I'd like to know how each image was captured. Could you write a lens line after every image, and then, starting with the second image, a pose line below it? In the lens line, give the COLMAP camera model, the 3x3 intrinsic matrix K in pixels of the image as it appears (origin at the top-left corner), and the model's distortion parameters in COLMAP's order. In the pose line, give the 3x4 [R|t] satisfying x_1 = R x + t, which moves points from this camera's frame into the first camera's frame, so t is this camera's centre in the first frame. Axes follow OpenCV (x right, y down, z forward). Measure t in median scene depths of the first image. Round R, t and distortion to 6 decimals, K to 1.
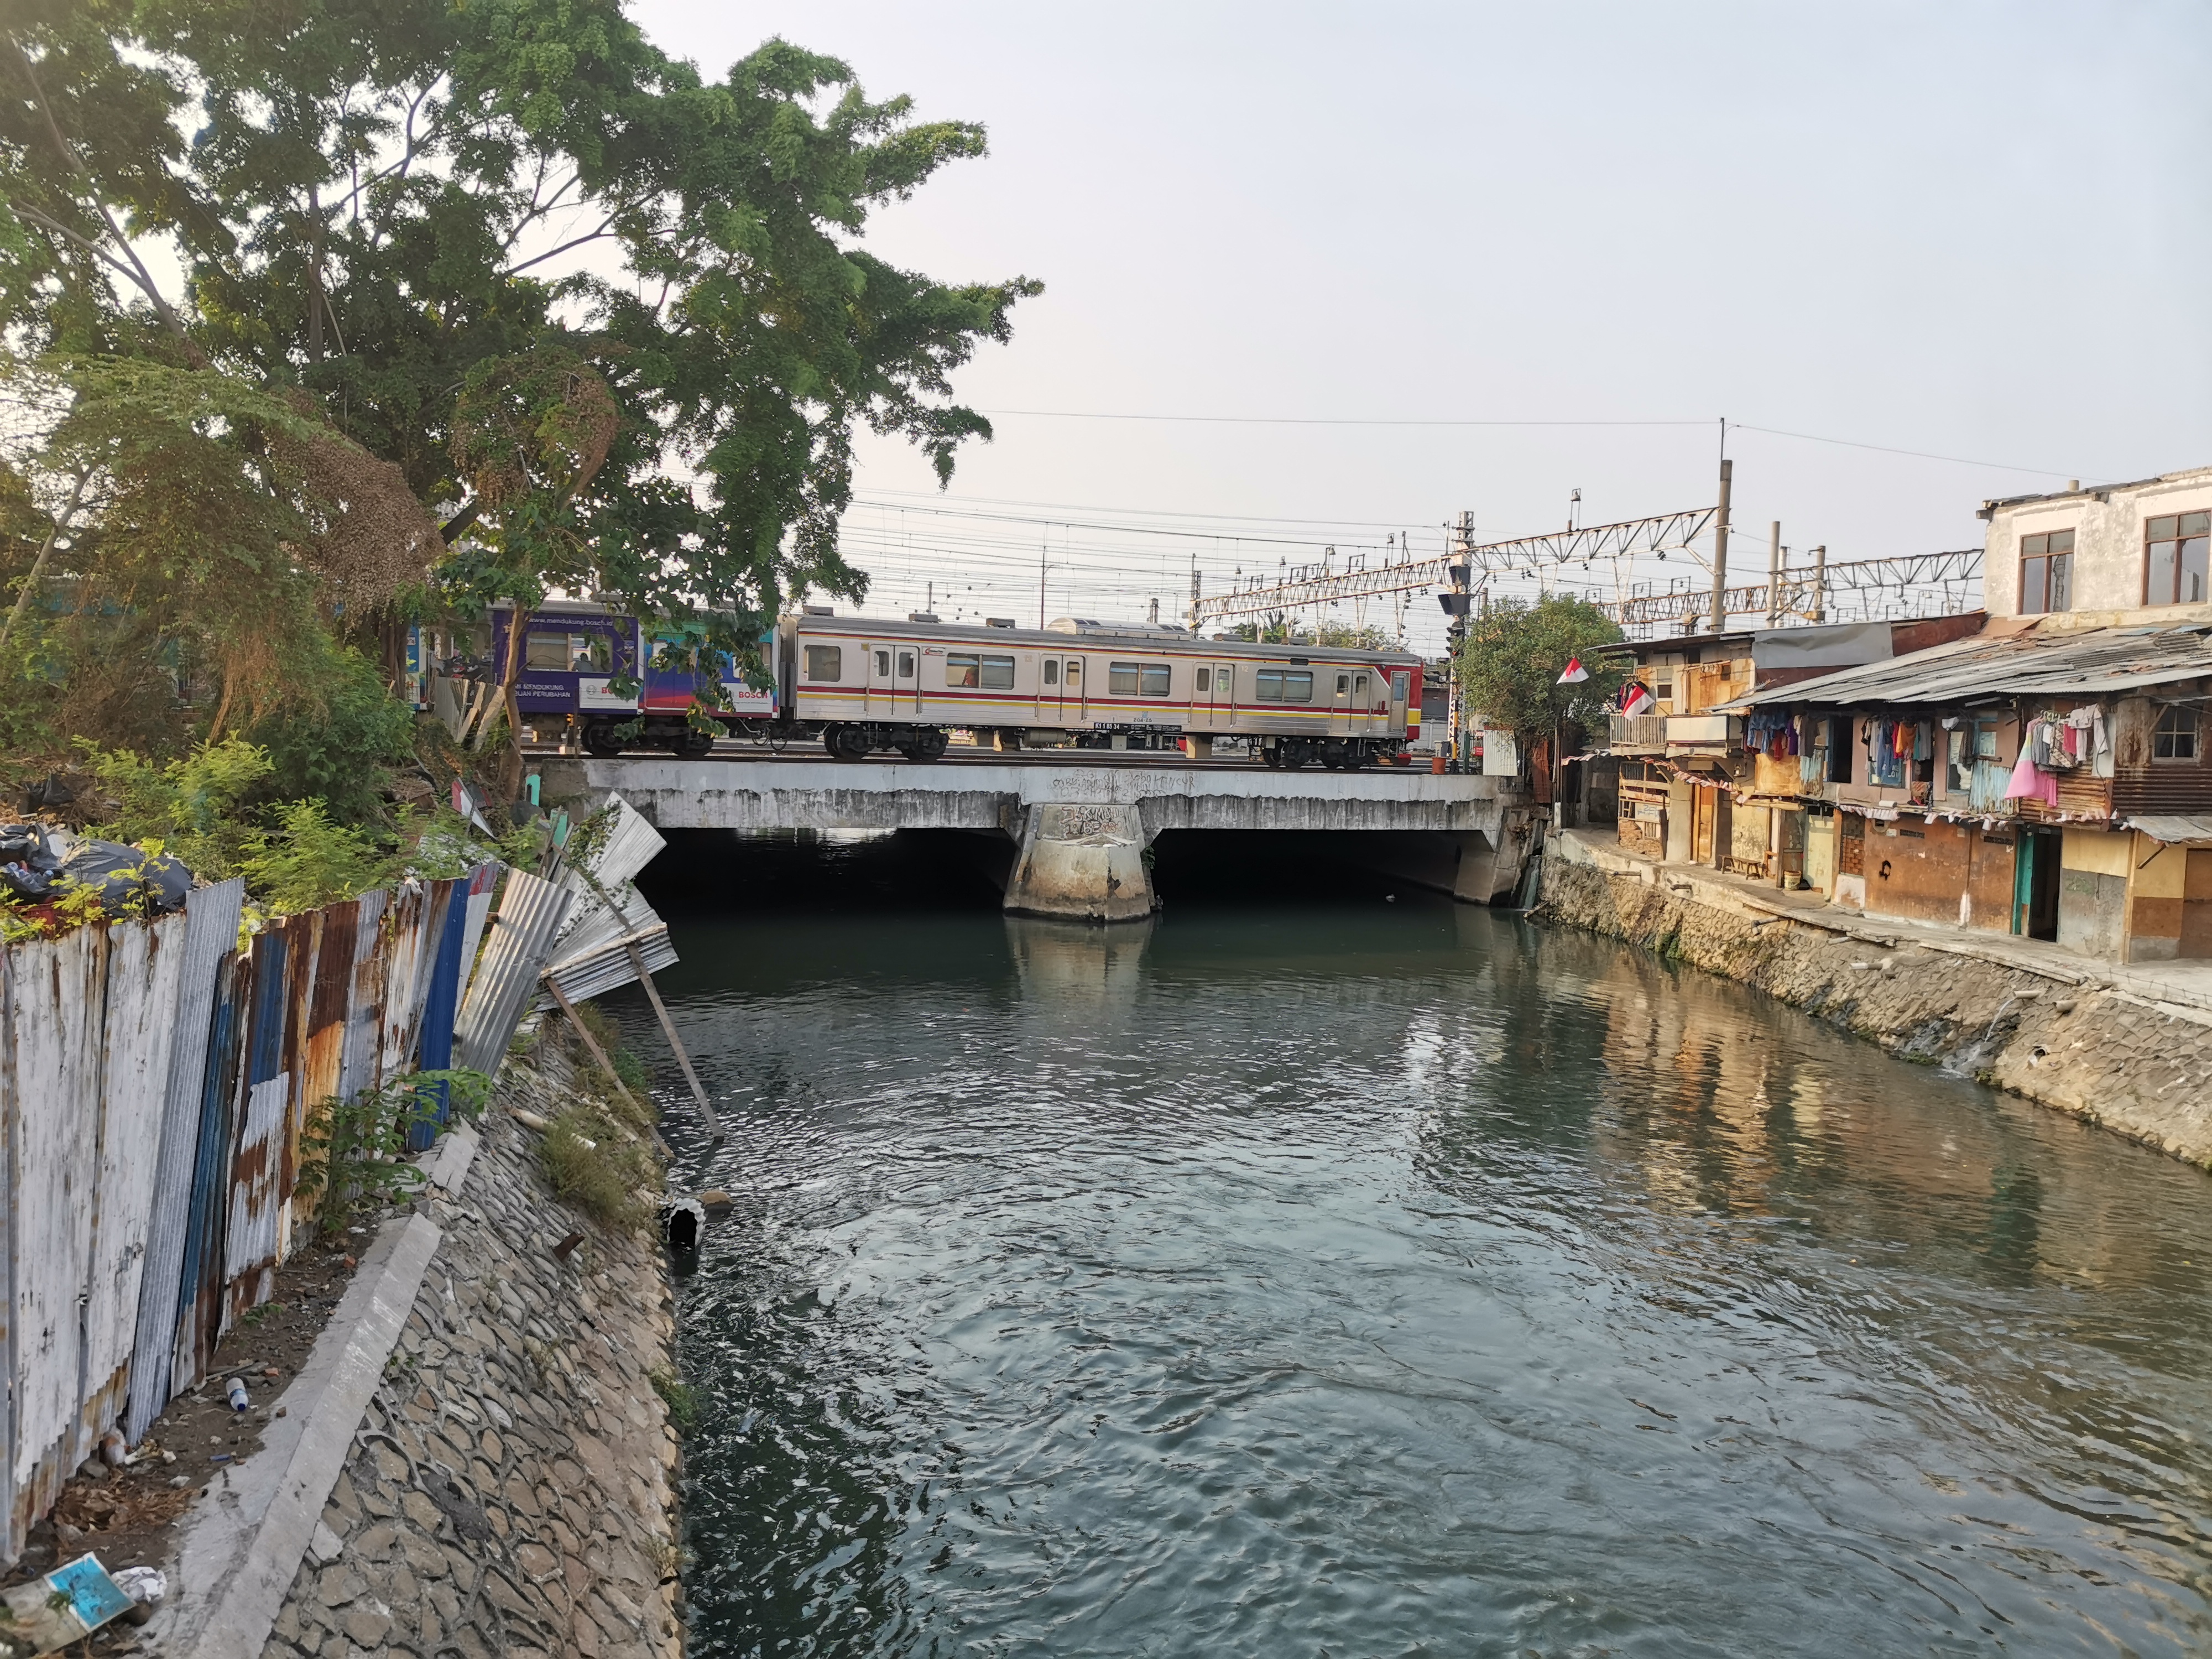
lens RADIAL K [[1634.0, 0, 1045.1], [0, 1634.0, 821.7], [0, 0, 1]] dist [0.079642, -0.176759]
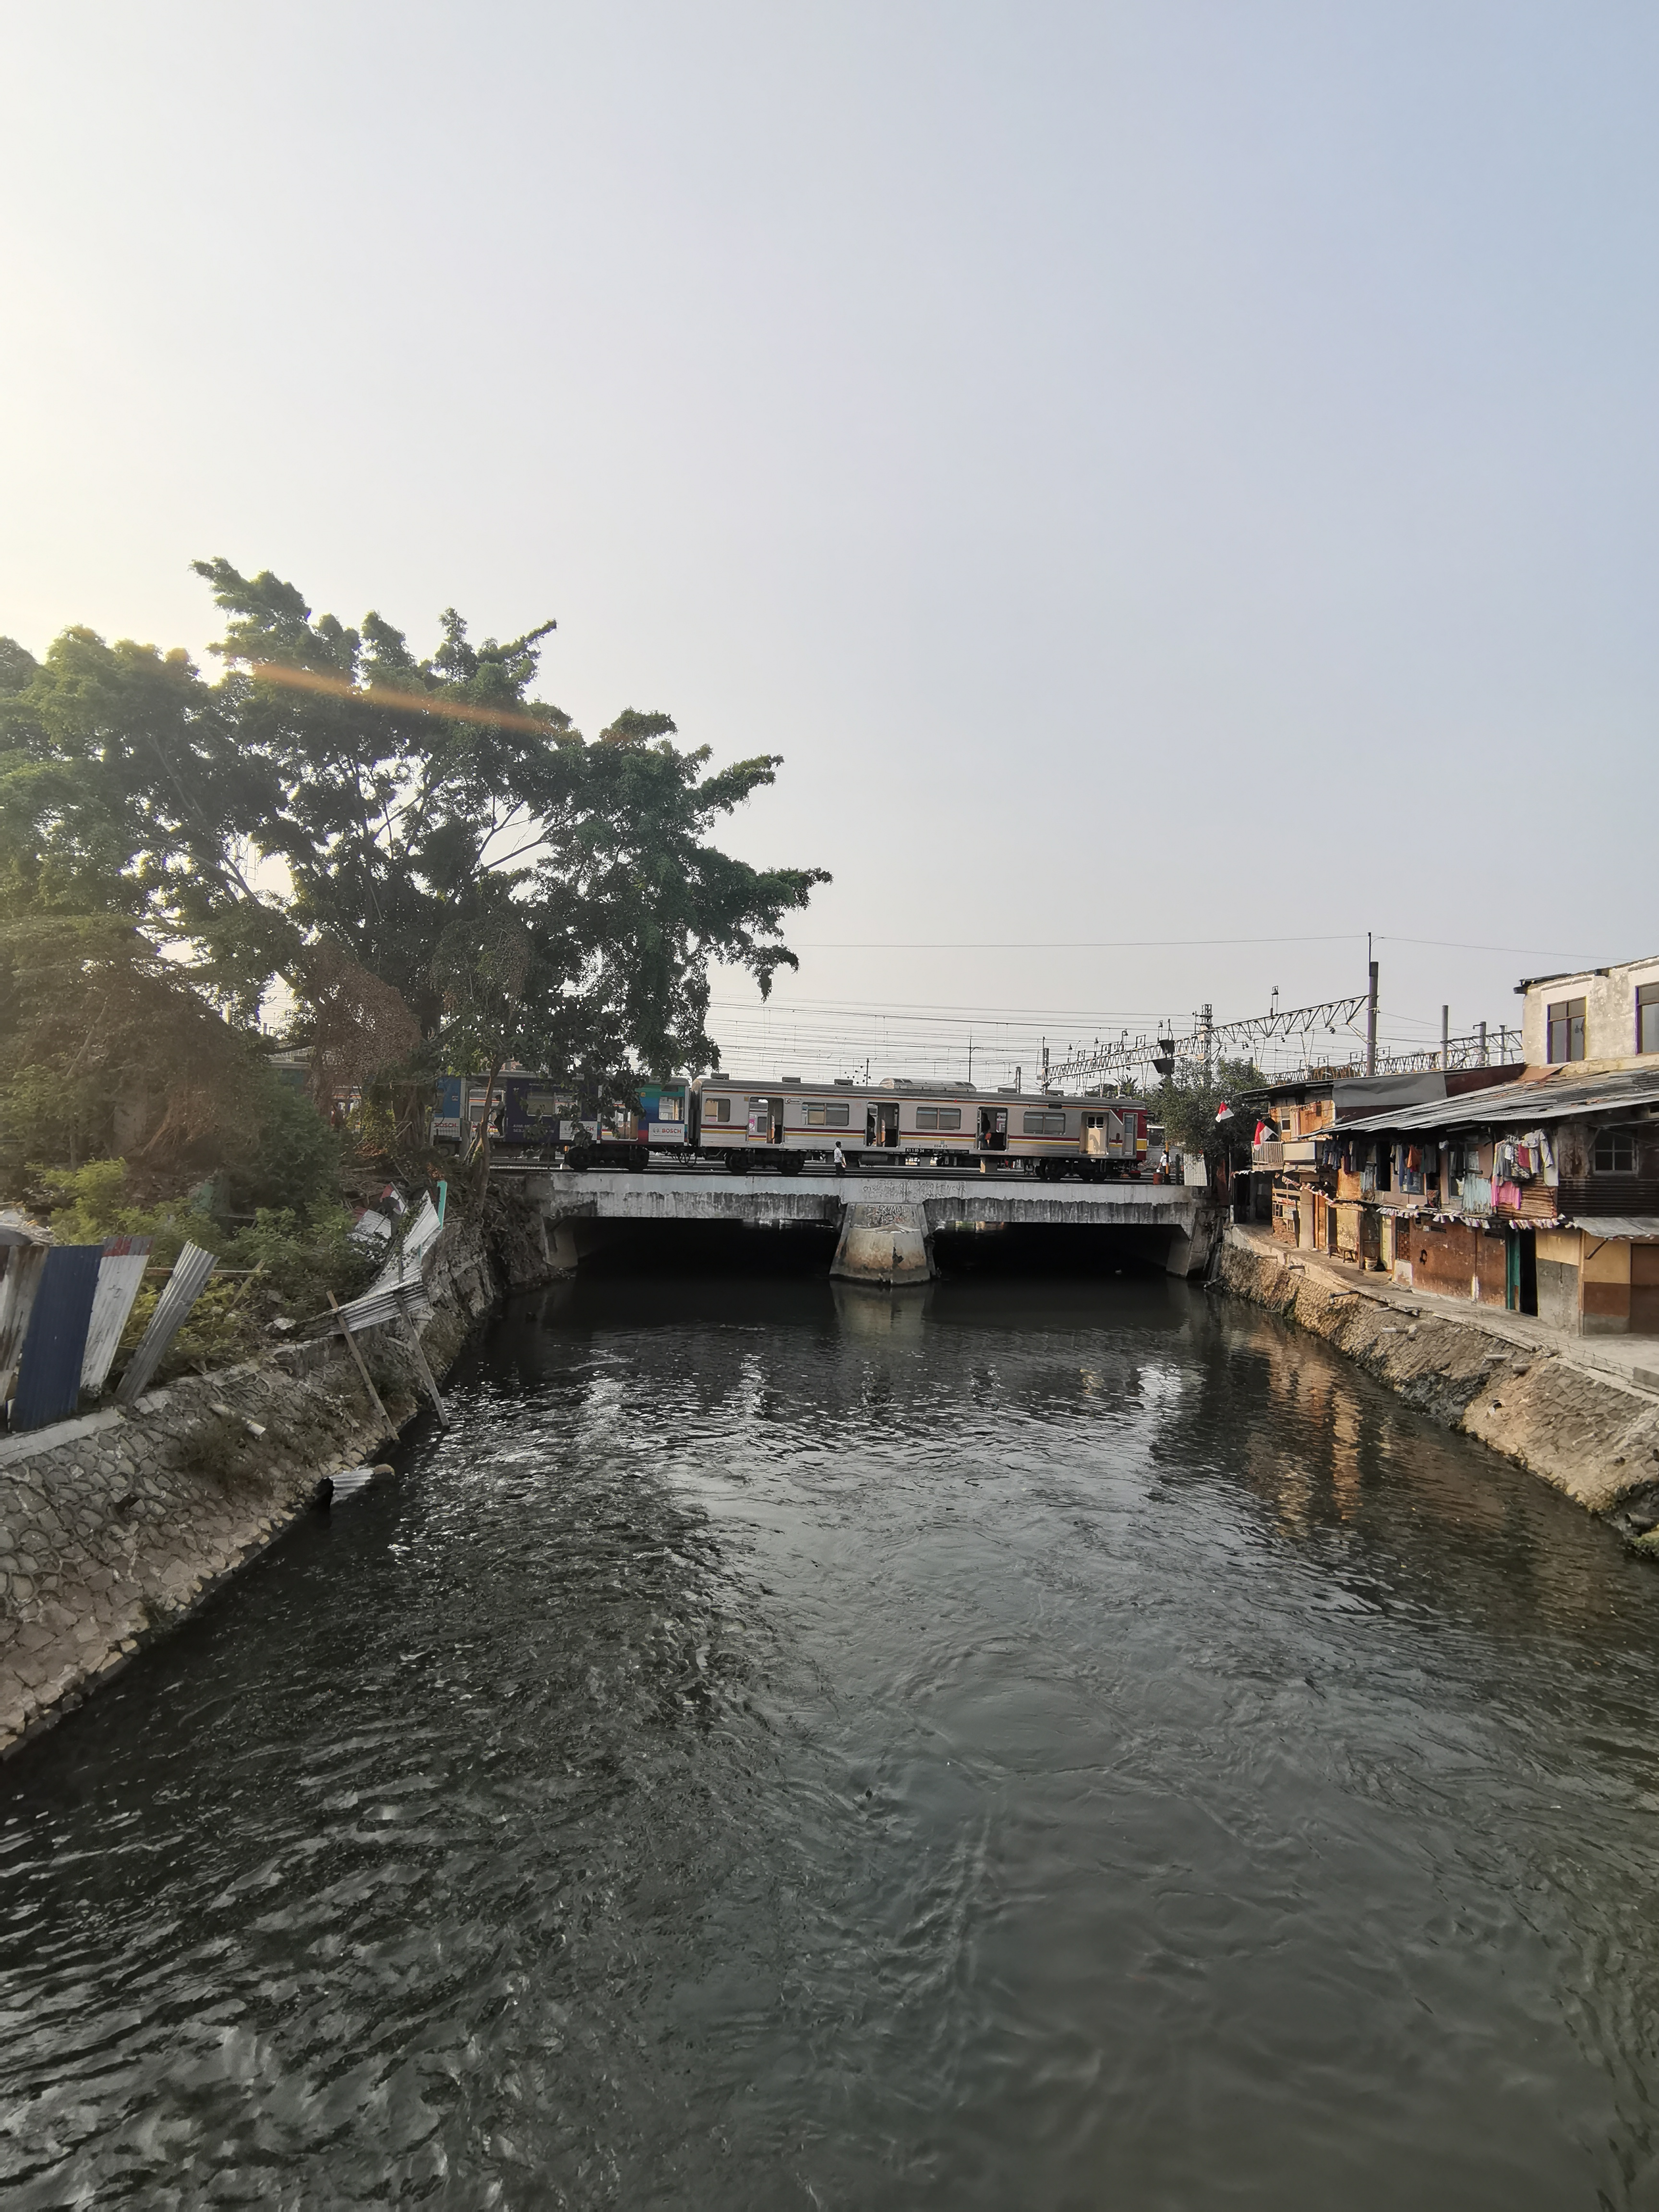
lens RADIAL K [[1056.3, 0, 843.9], [0, 1056.3, 1122.1], [0, 0, 1]] dist [0.001558, 0.000996]
pose [[0.984788, -0.006592, -0.173635, 0.156488], [-0.008881, 0.996065, -0.088183, 0.000261], [0.173533, 0.088383, 0.980854, 0.060454]]
